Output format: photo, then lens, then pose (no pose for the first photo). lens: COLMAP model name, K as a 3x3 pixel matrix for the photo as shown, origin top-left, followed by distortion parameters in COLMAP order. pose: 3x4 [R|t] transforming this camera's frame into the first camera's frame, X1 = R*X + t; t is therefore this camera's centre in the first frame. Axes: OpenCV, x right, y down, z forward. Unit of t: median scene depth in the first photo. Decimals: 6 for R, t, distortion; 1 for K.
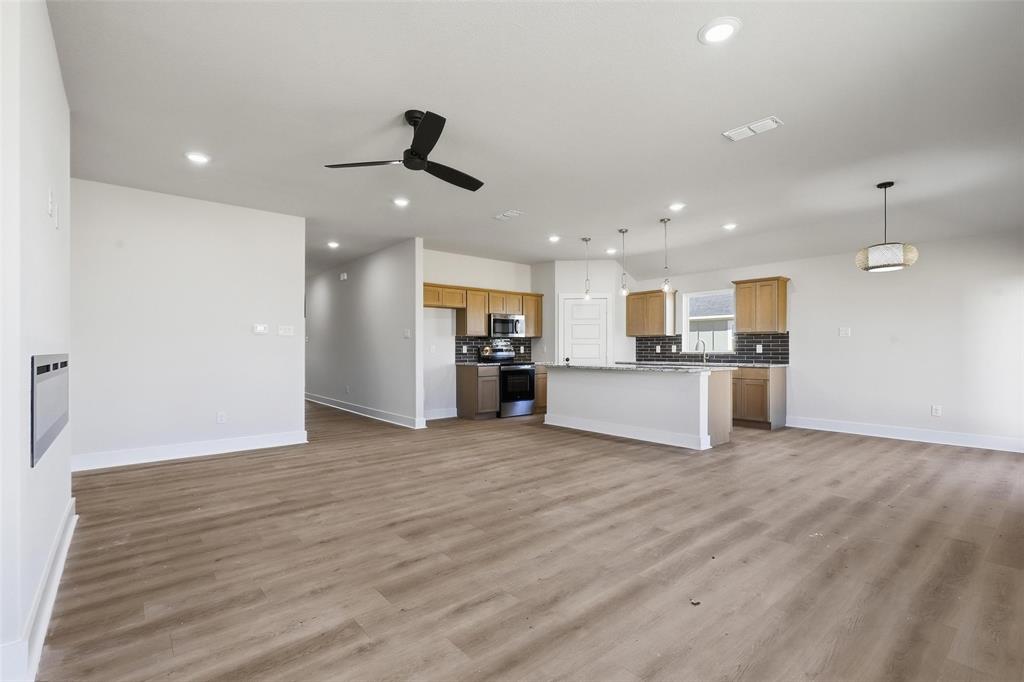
lens RADIAL K [[469.2, 0, 512.5], [0, 469.2, 346.9], [0, 0, 1]] dist [0.002005, 0.000250]
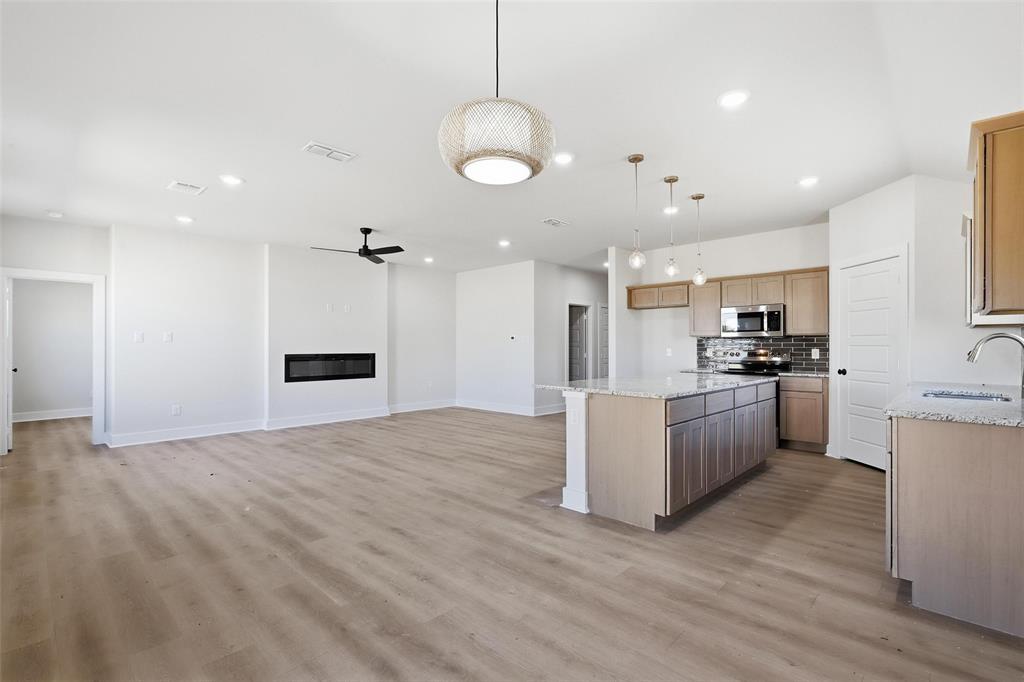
lens RADIAL K [[465.4, 0, 512.4], [0, 465.4, 345.0], [0, 0, 1]] dist [-0.000065, -0.000191]
pose [[0.112079, -0.002713, -0.993696, 0.868820], [0.005051, 0.999985, -0.002160, -0.010213], [0.993687, -0.004777, 0.112091, 0.697117]]
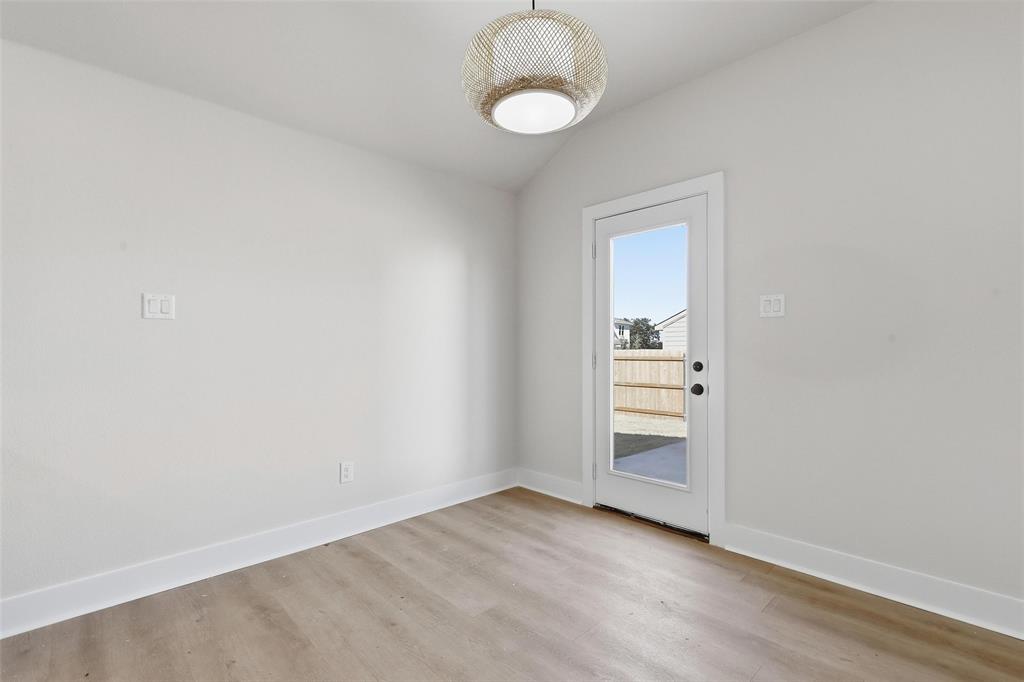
lens RADIAL K [[467.2, 0, 511.3], [0, 467.2, 347.0], [0, 0, 1]] dist [-0.000657, -0.000084]
pose [[-0.059337, -0.000615, 0.998238, 0.336182], [0.003088, 0.999995, 0.000800, -0.000193], [-0.998233, 0.003130, -0.059335, 0.748513]]
